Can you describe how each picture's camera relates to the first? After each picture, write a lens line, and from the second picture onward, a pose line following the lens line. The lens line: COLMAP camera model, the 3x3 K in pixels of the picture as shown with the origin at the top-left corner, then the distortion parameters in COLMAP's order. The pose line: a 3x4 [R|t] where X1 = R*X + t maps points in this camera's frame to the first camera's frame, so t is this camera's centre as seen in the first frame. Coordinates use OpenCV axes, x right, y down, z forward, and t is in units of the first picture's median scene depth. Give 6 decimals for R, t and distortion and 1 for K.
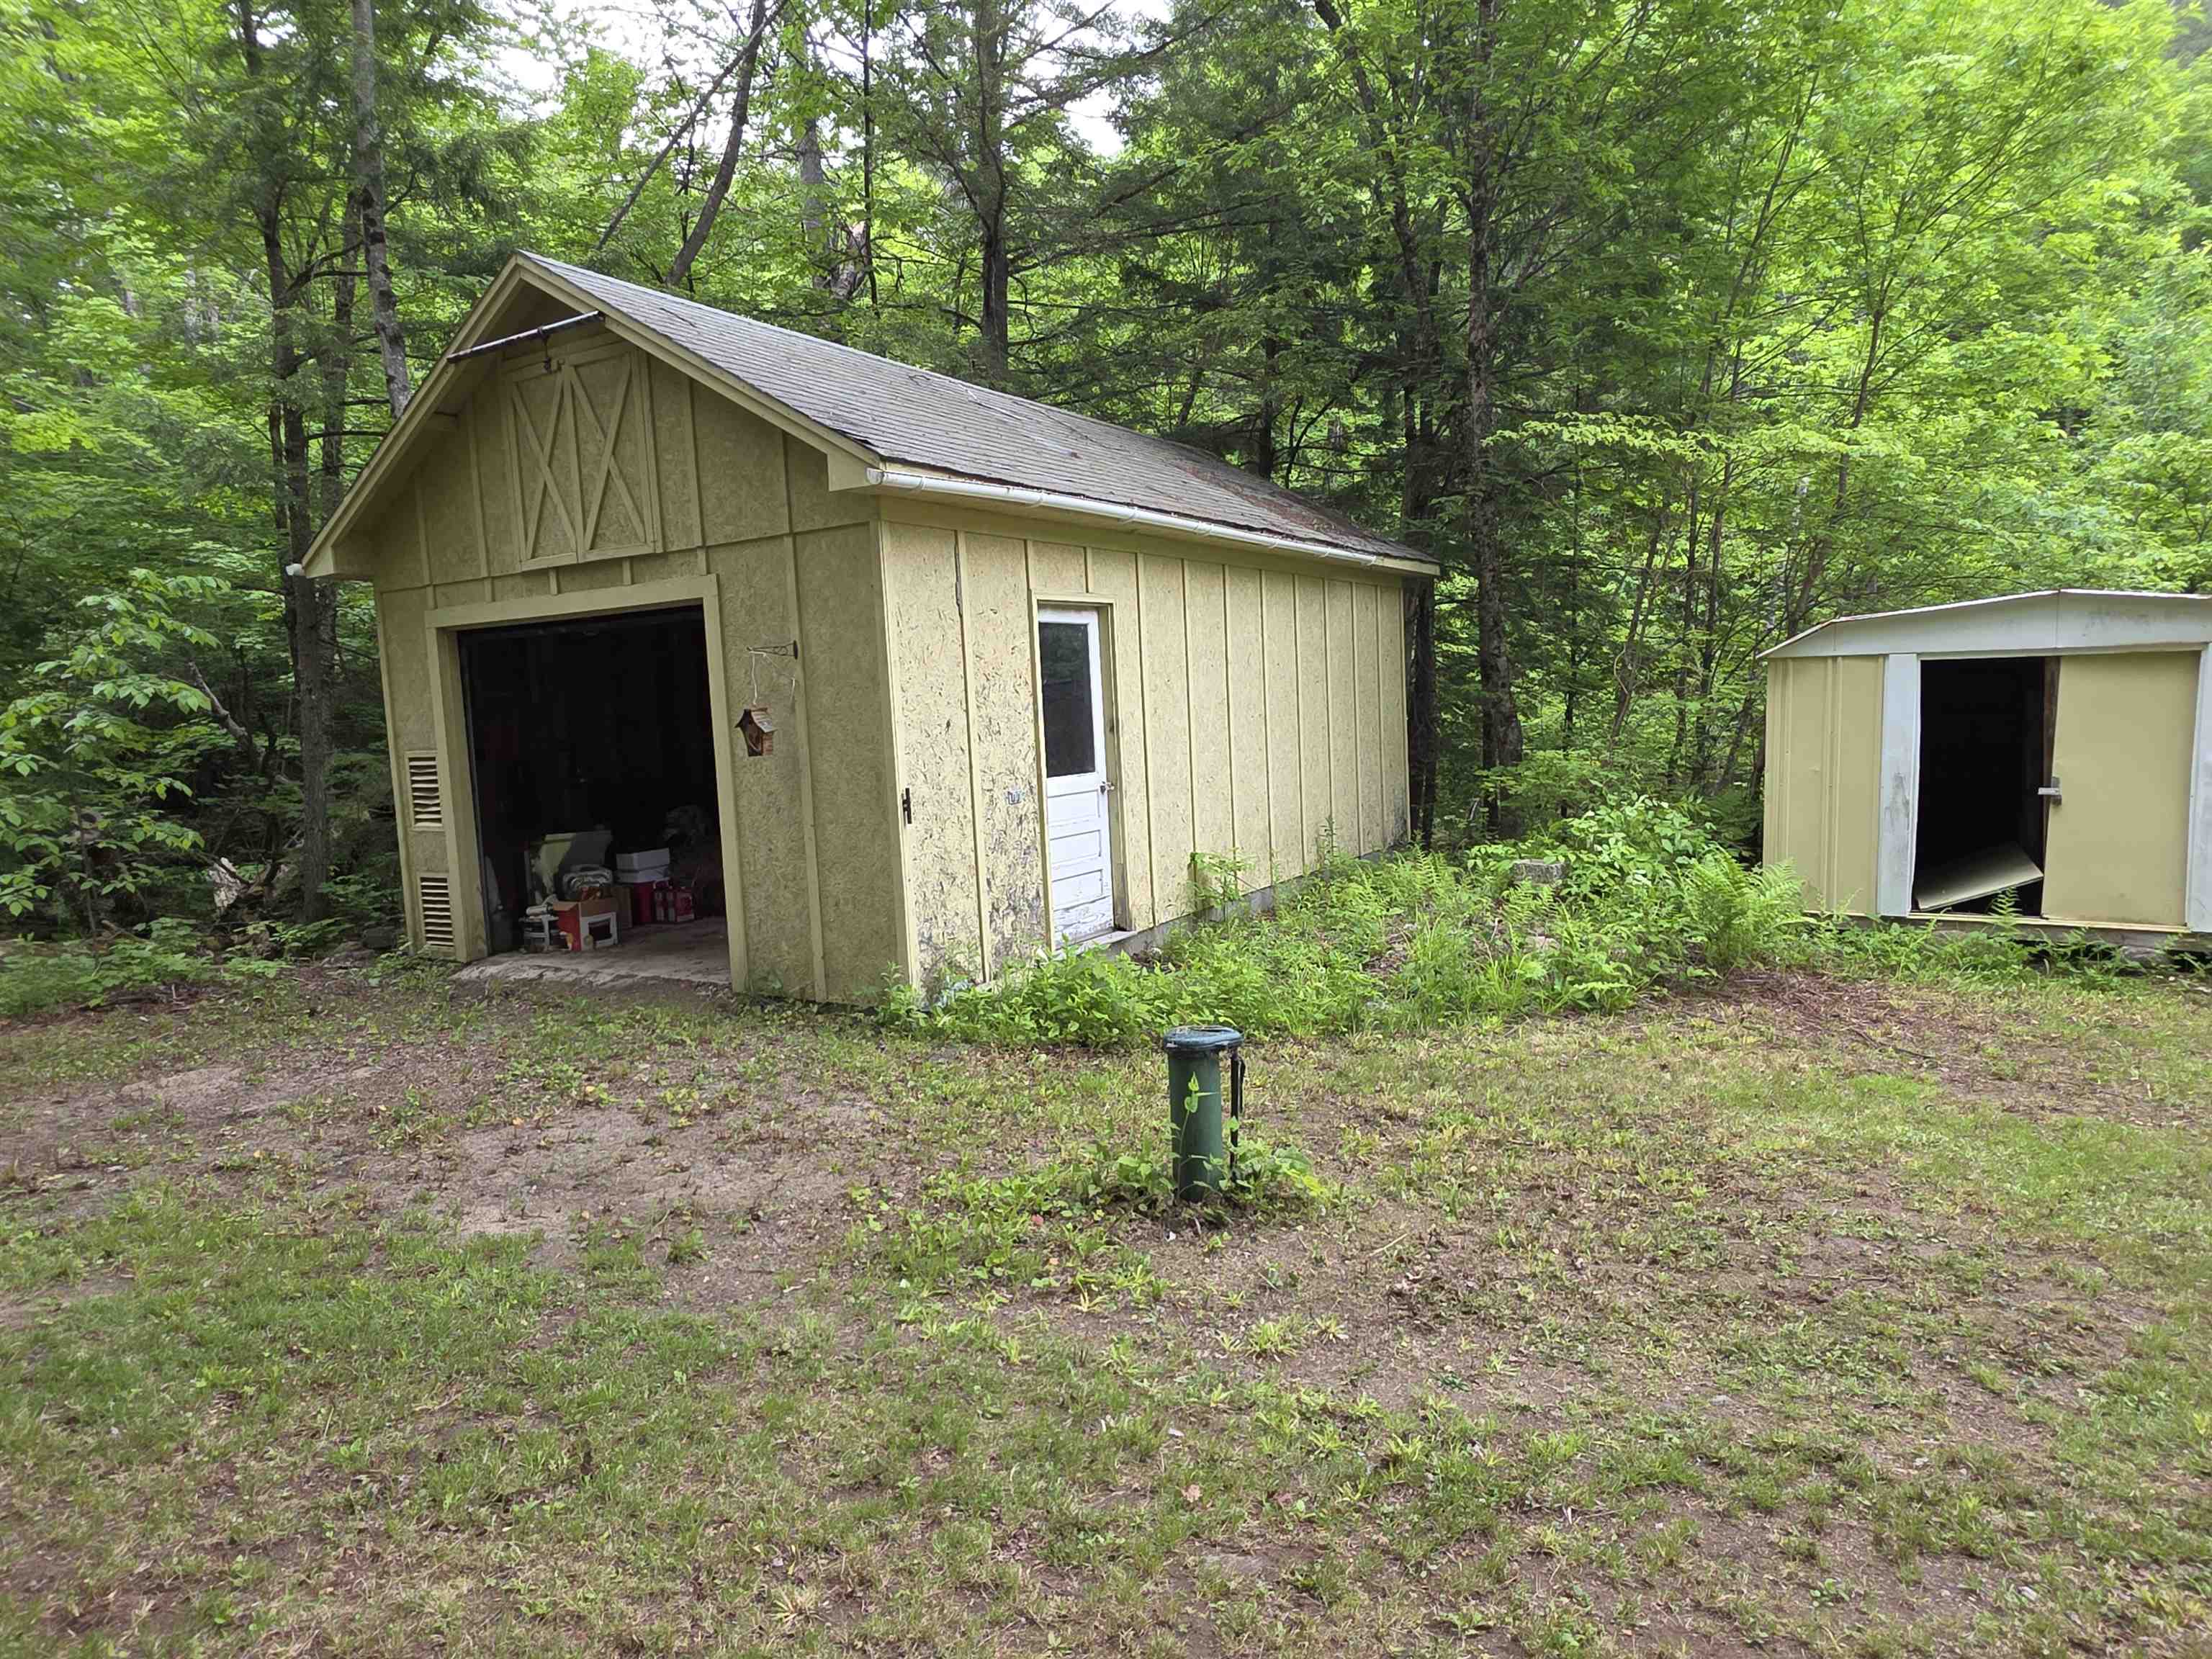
lens RADIAL K [[1317.4, 0, 1104.8], [0, 1317.4, 824.6], [0, 0, 1]] dist [0.003194, -0.001125]
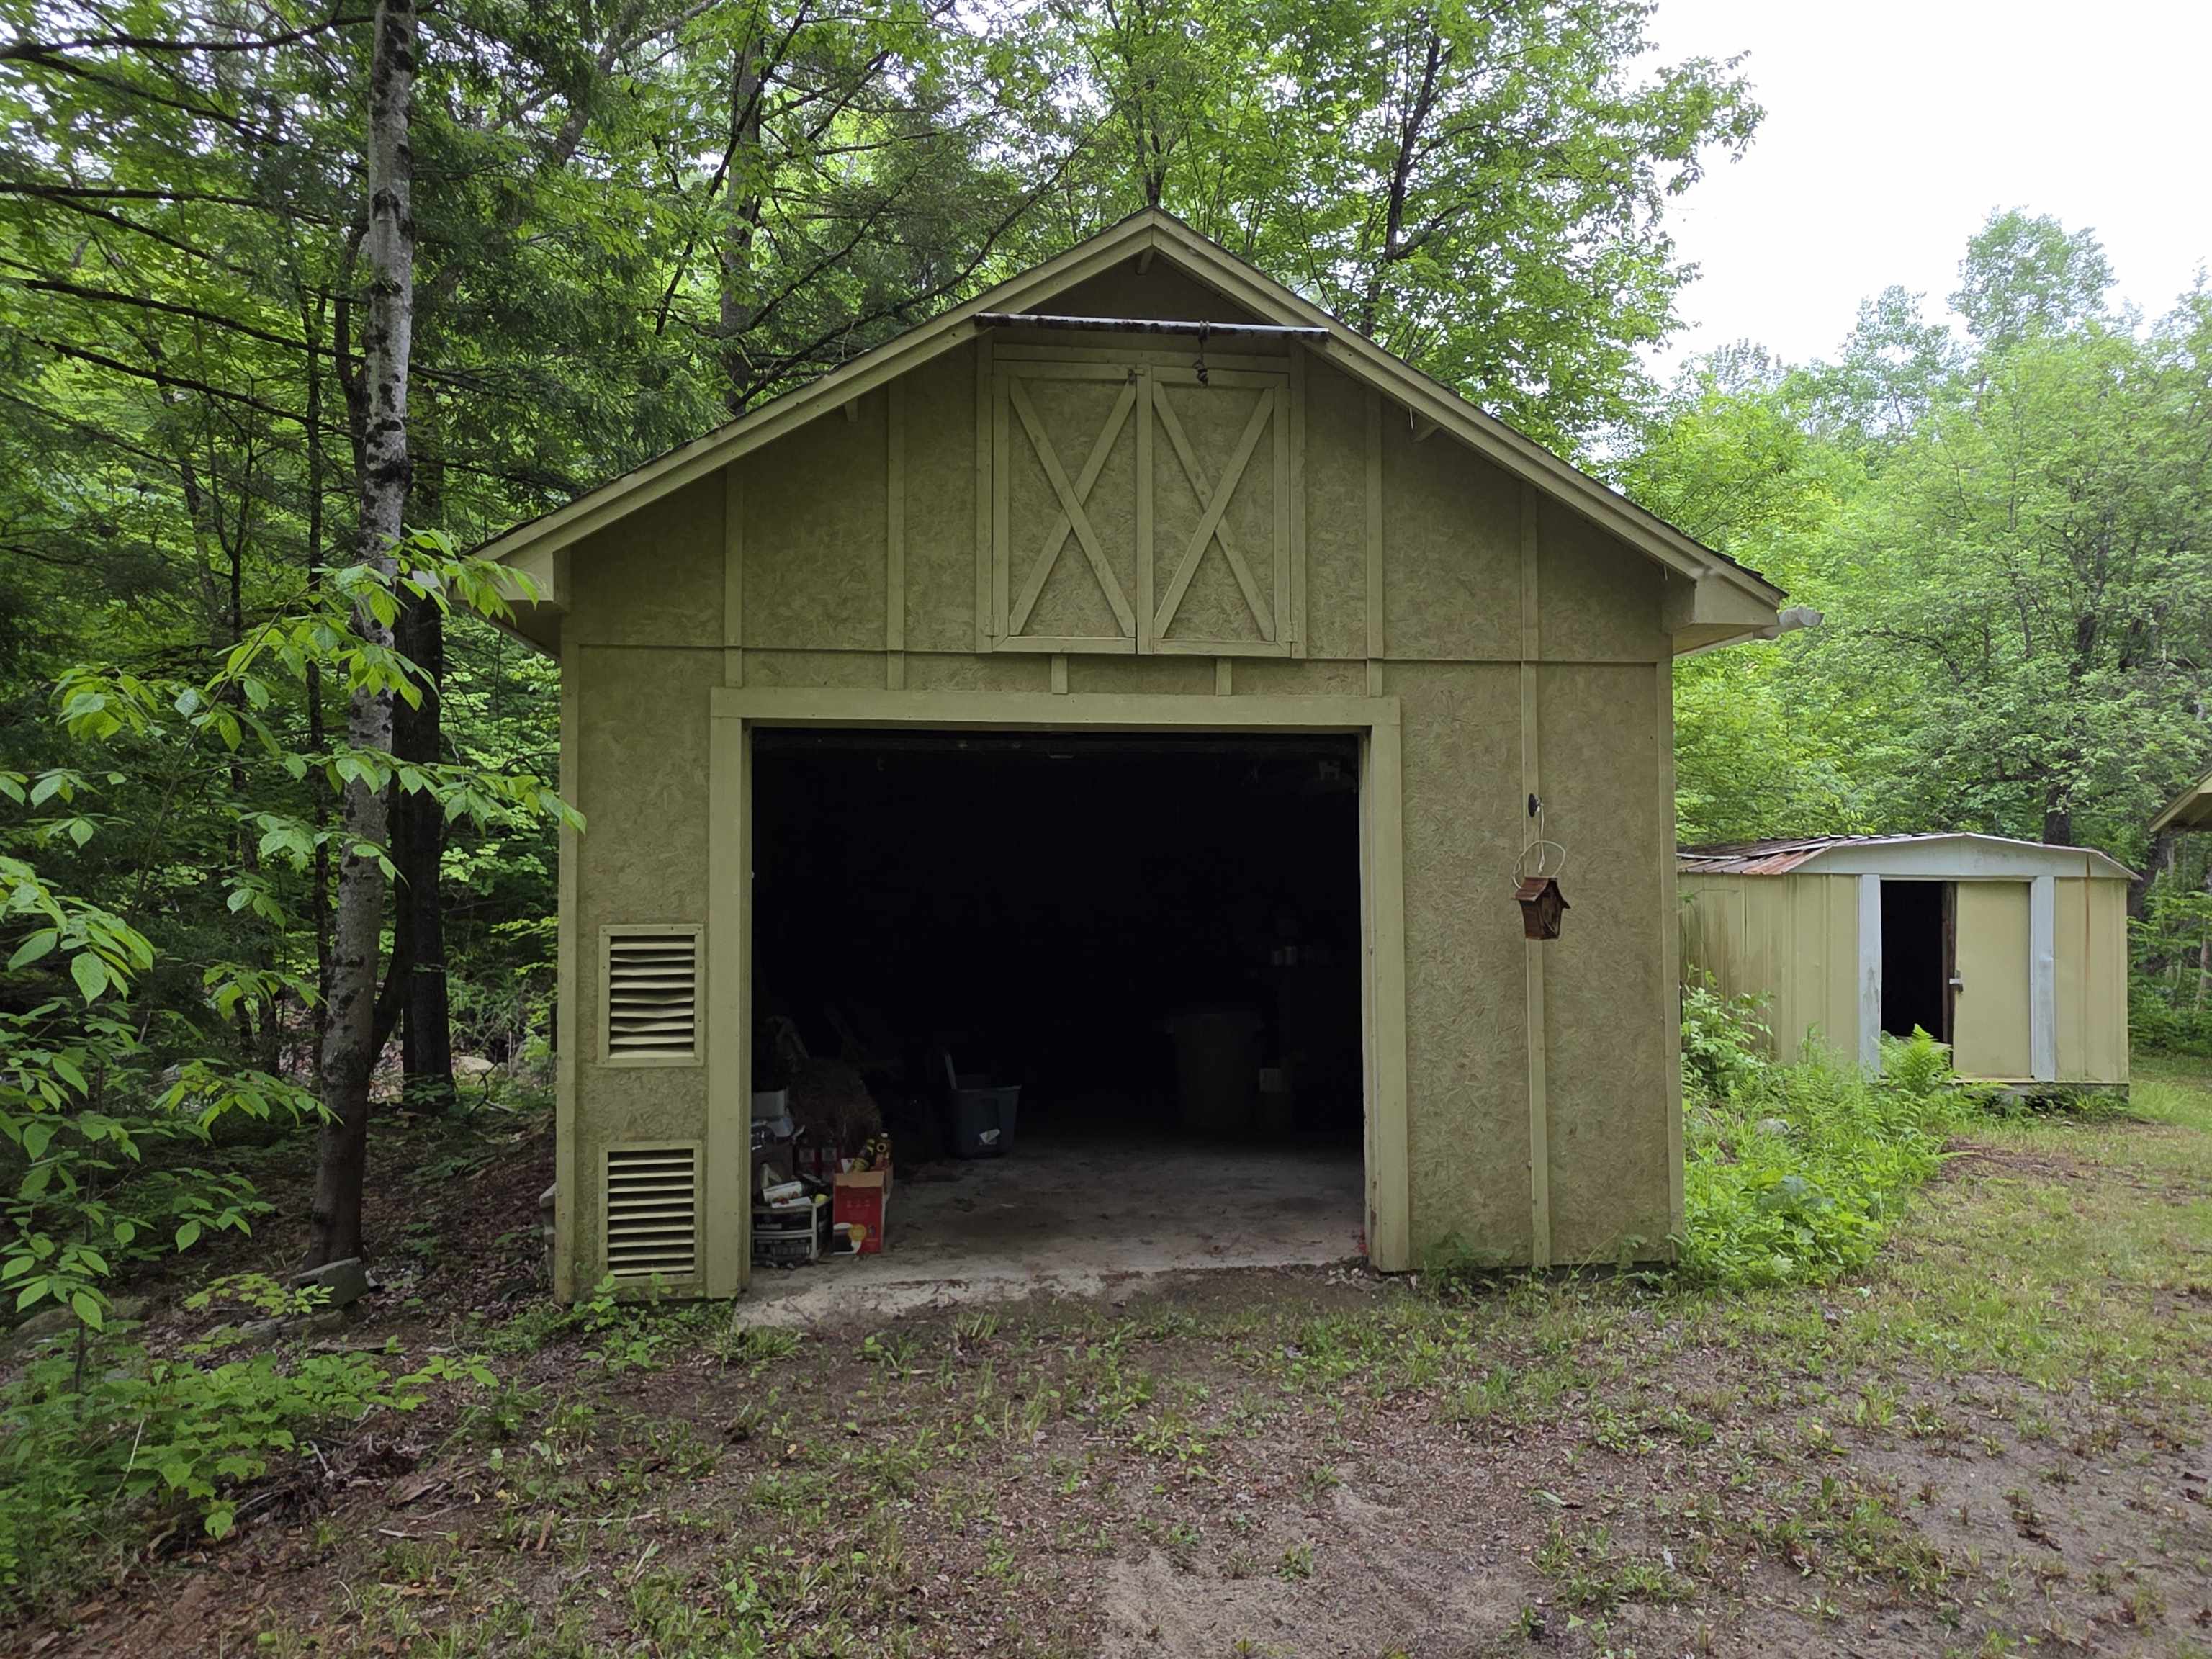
lens RADIAL K [[1317.4, 0, 1104.1], [0, 1317.4, 819.1], [0, 0, 1]] dist [0.003194, -0.001125]
pose [[0.783847, 0.071338, 0.616843, -0.790919], [0.025336, 0.988877, -0.146560, -0.013547], [-0.620437, 0.130509, 0.773321, 0.472934]]
